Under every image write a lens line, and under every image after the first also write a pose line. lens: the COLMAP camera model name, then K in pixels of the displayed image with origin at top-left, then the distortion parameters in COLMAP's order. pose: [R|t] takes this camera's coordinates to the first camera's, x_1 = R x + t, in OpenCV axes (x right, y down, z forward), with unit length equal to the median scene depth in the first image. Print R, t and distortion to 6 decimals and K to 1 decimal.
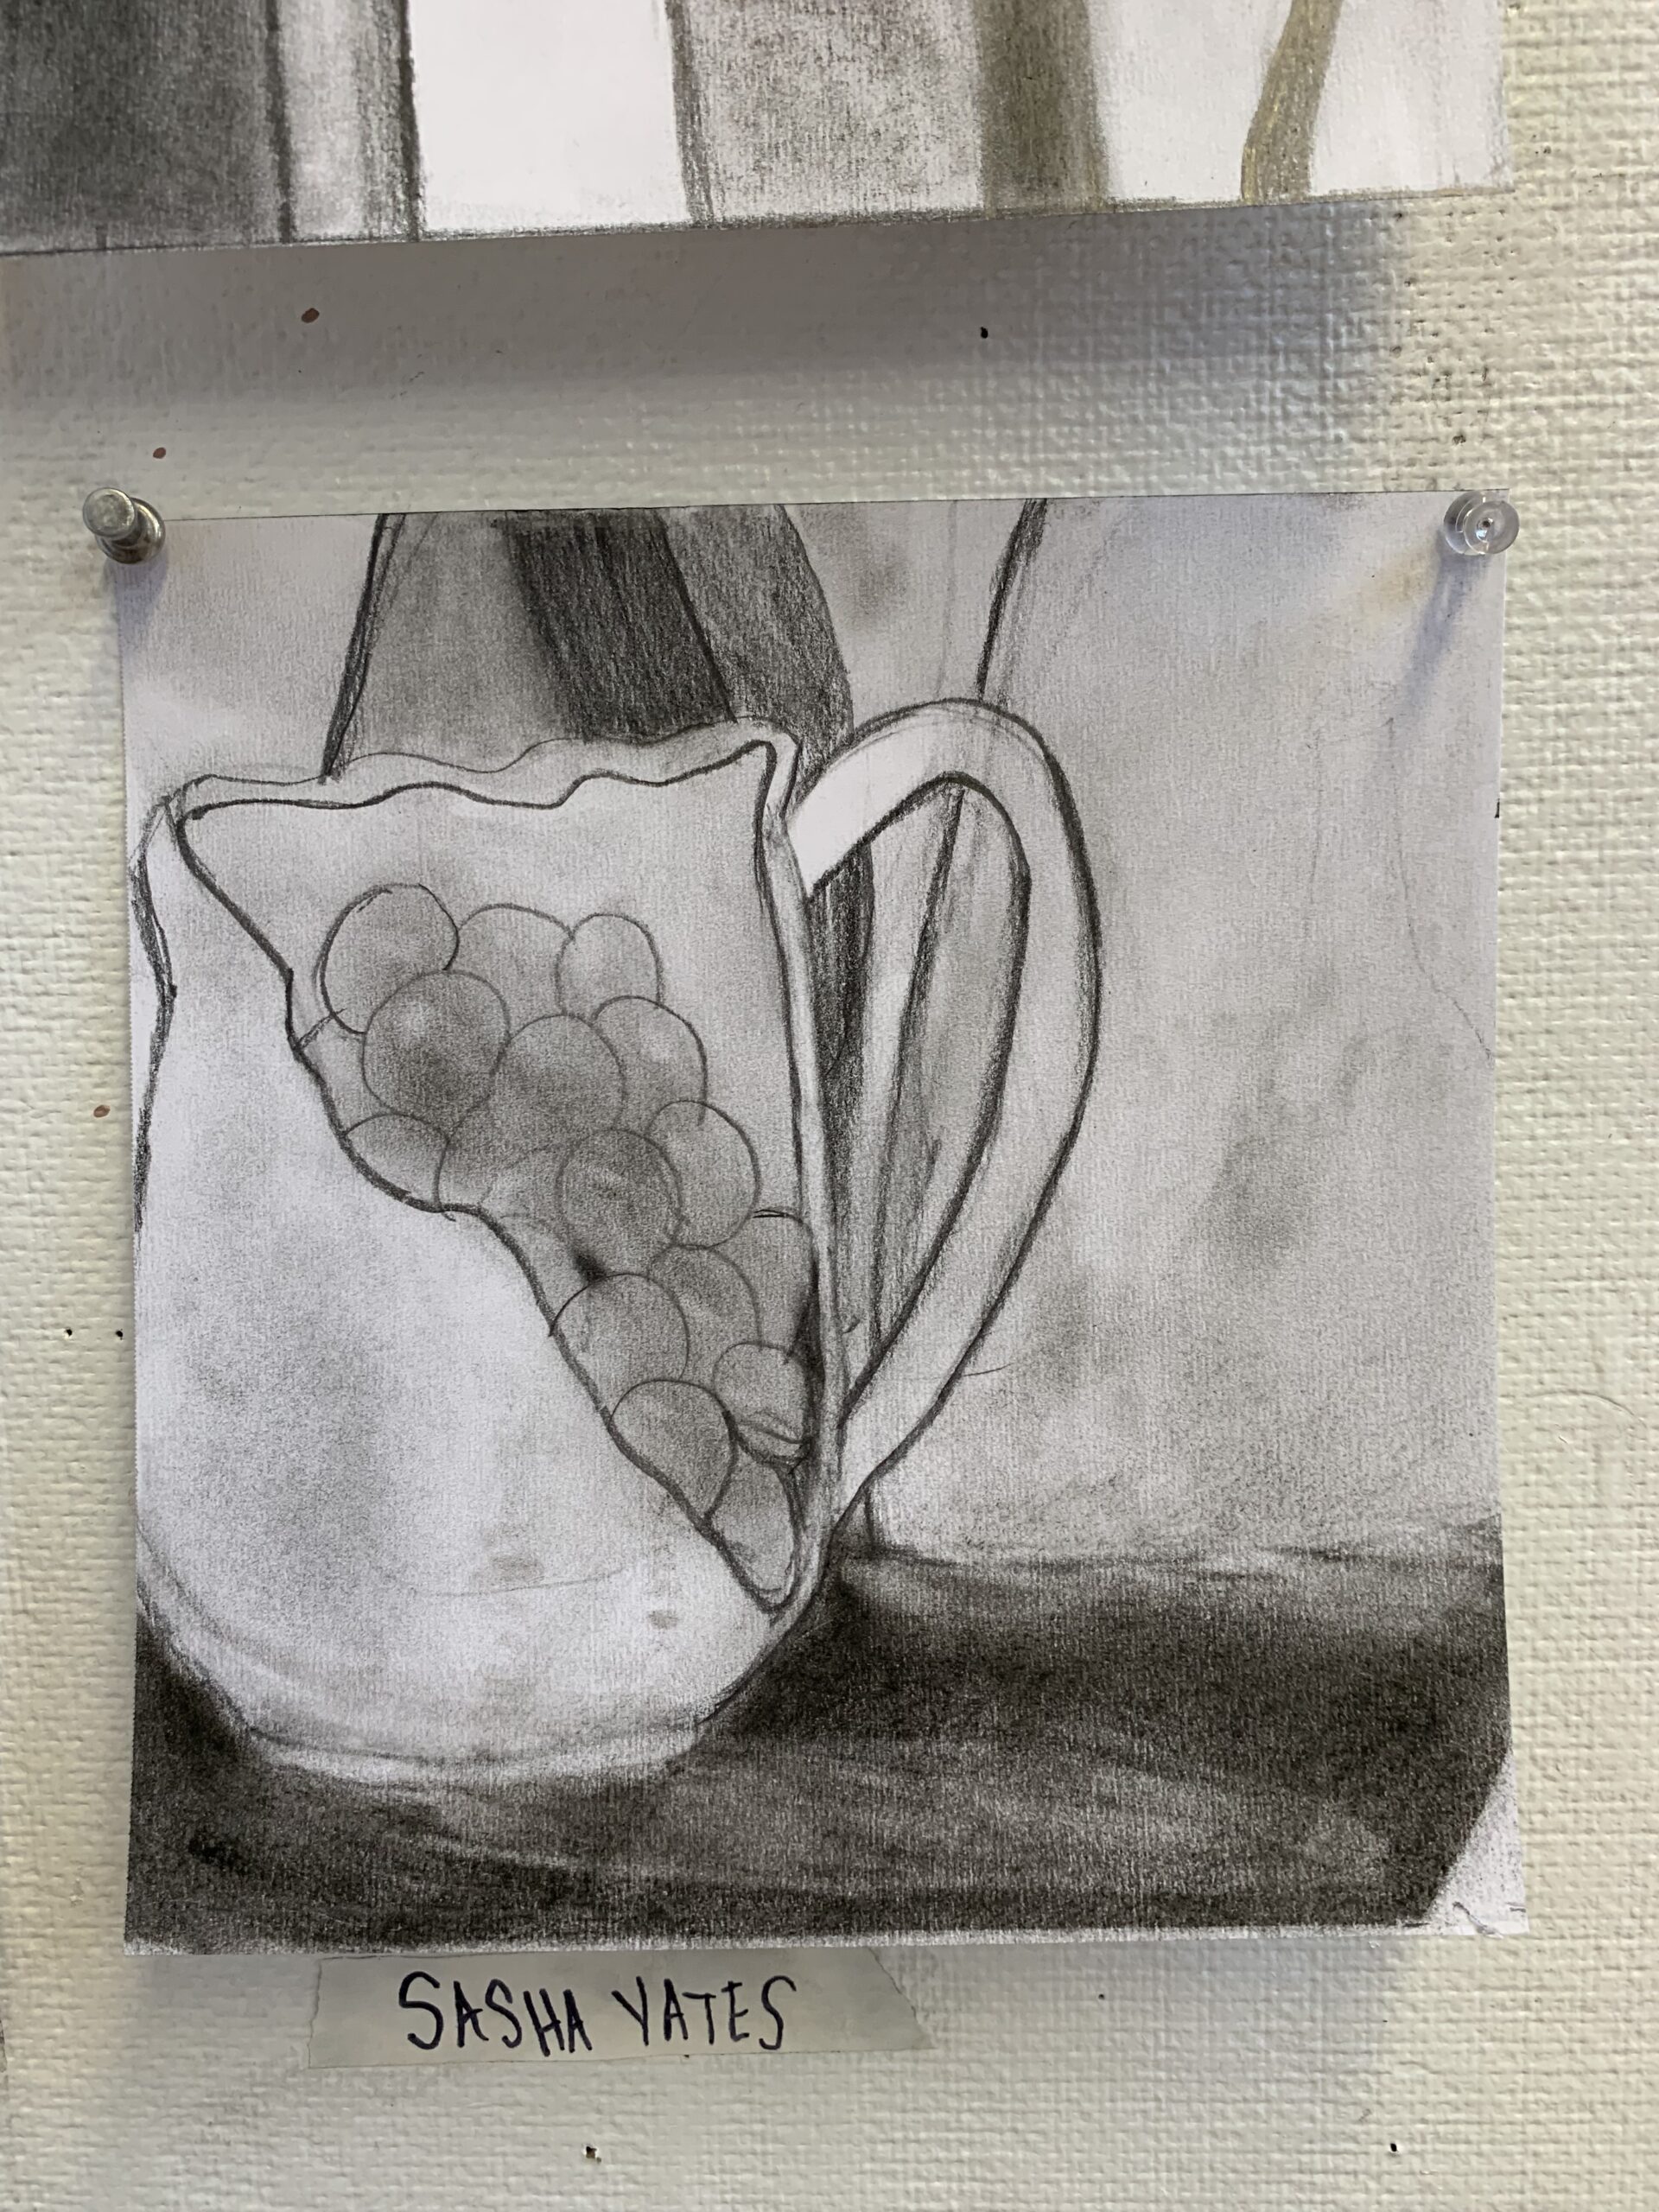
lens RADIAL K [[1633.6, 0, 847.1], [0, 1633.6, 1062.5], [0, 0, 1]] dist [0.028077, -0.033125]
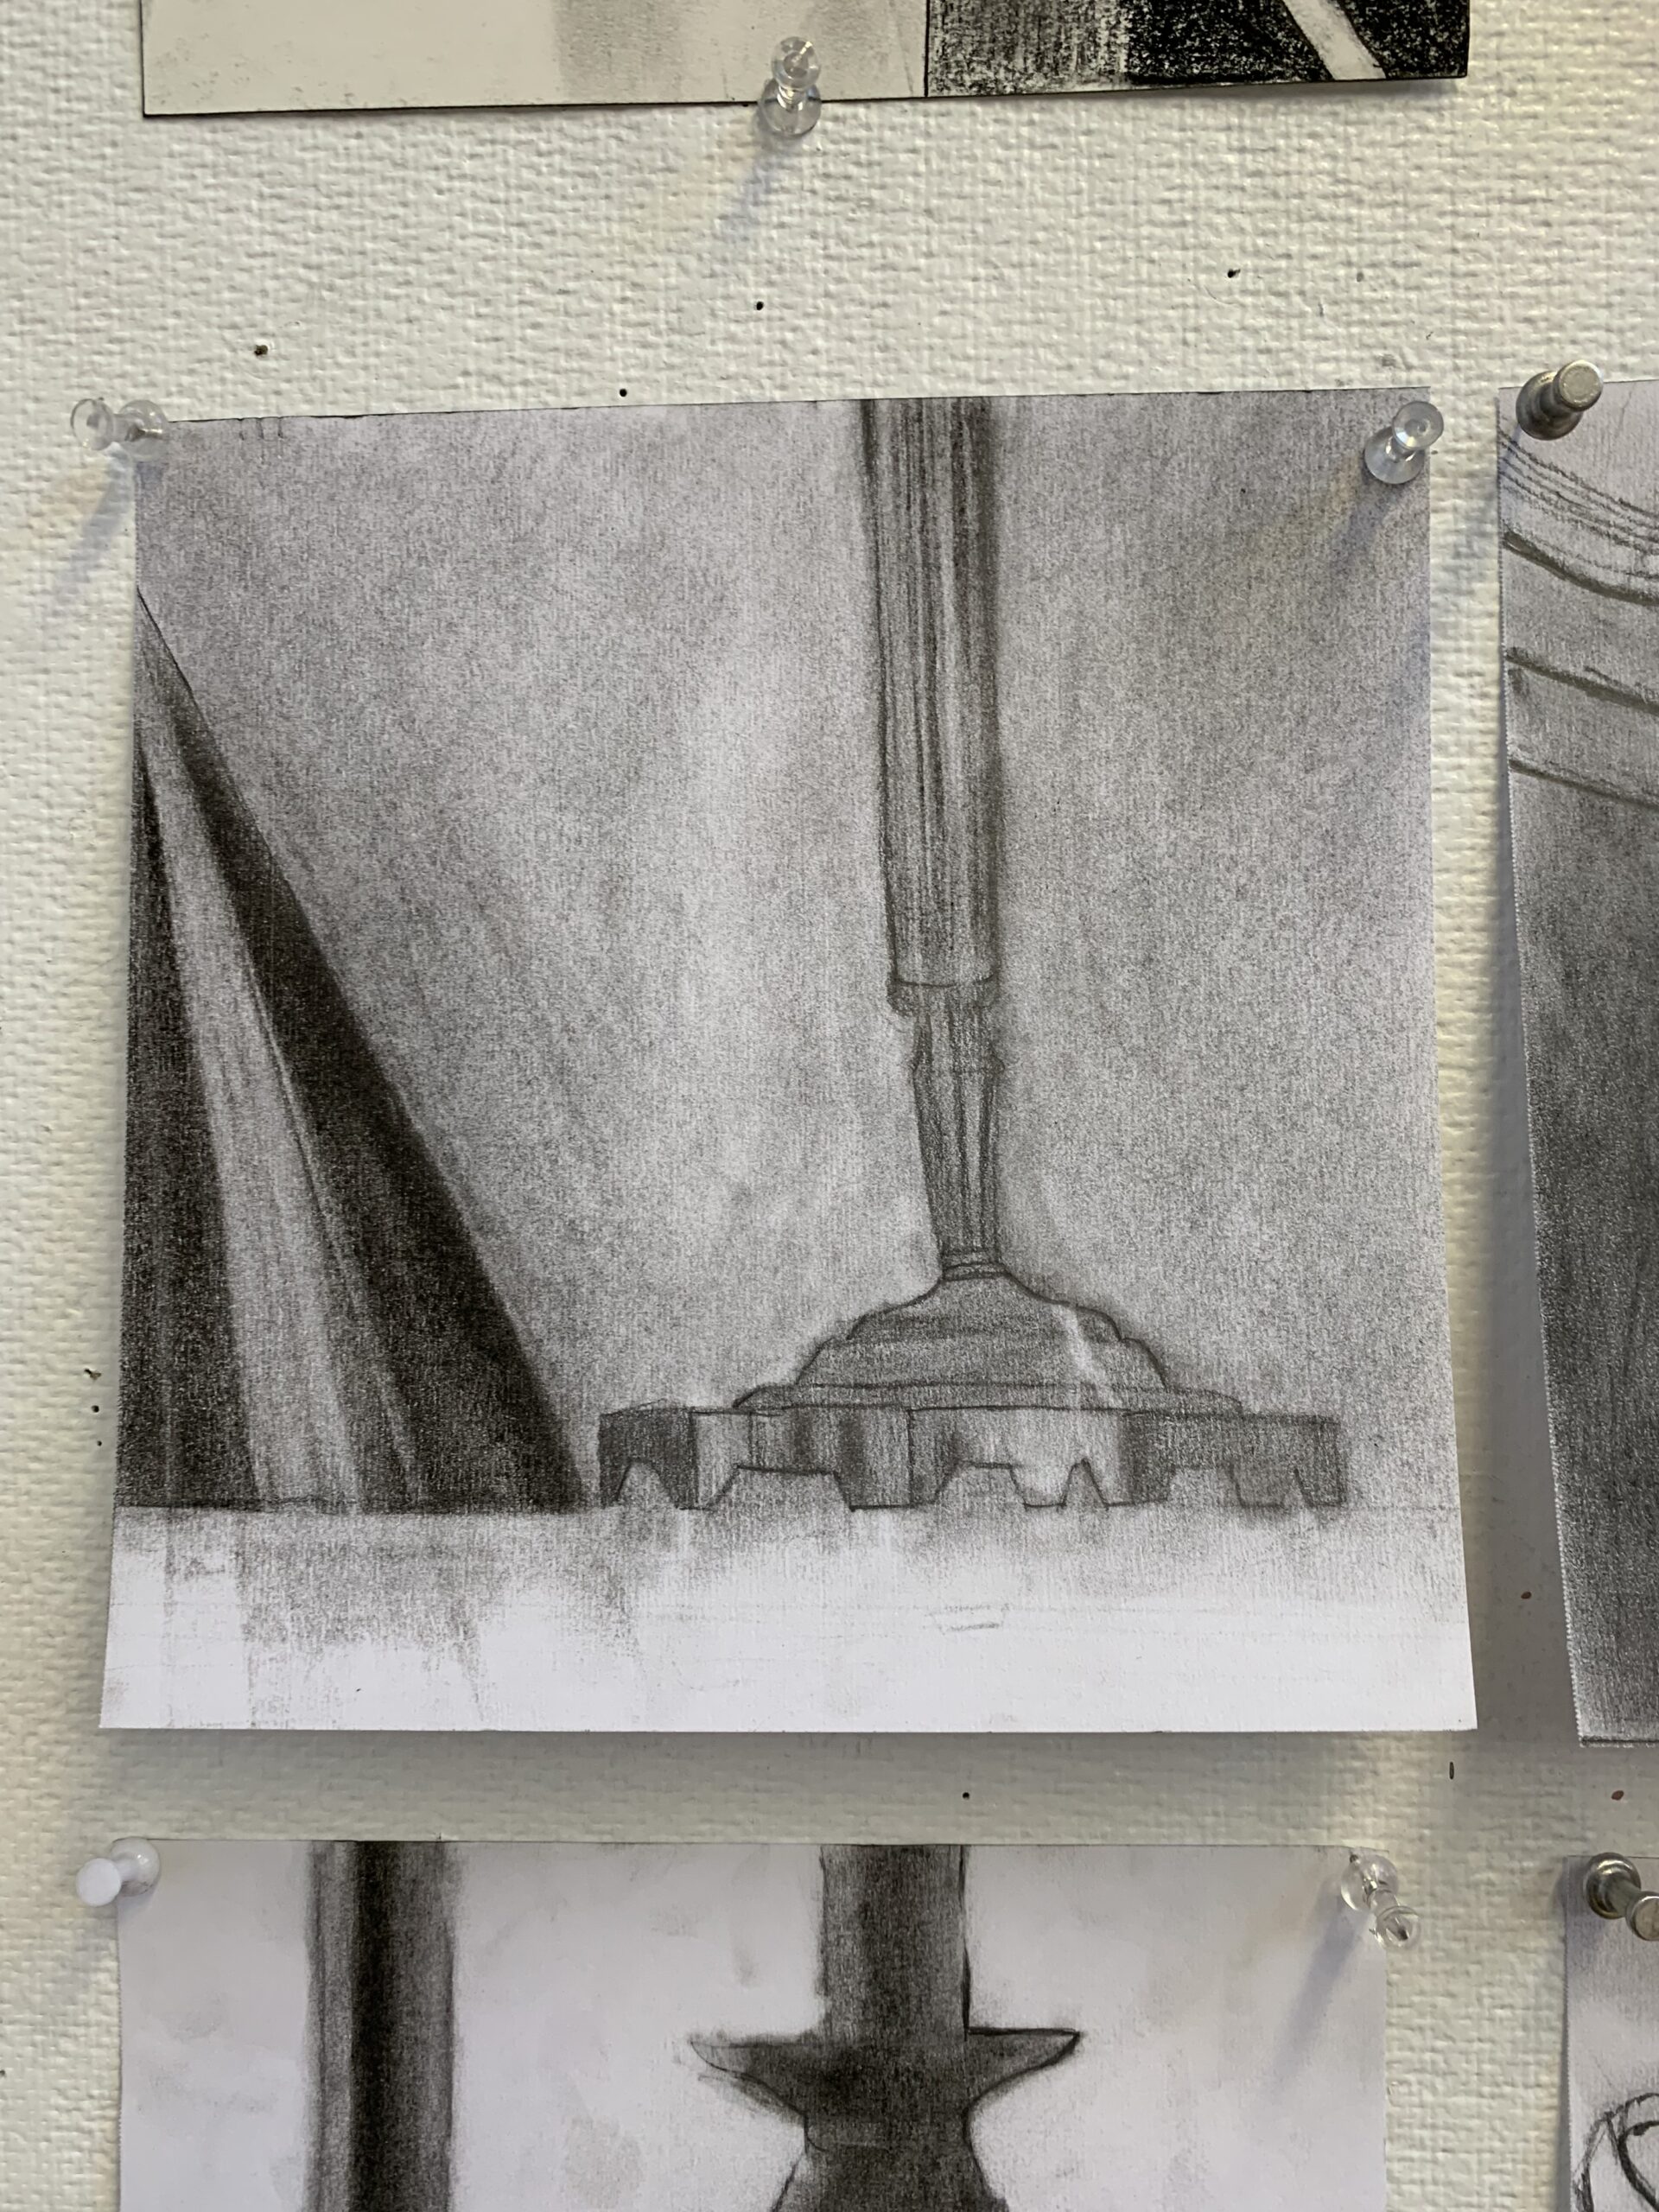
lens RADIAL K [[1633.6, 0, 880.8], [0, 1633.6, 1101.5], [0, 0, 1]] dist [0.028077, -0.033125]
pose [[0.999794, 0.013239, -0.015380, -0.880939], [-0.014503, 0.996257, -0.085220, -0.717406], [0.014195, 0.085426, 0.996243, -0.114521]]
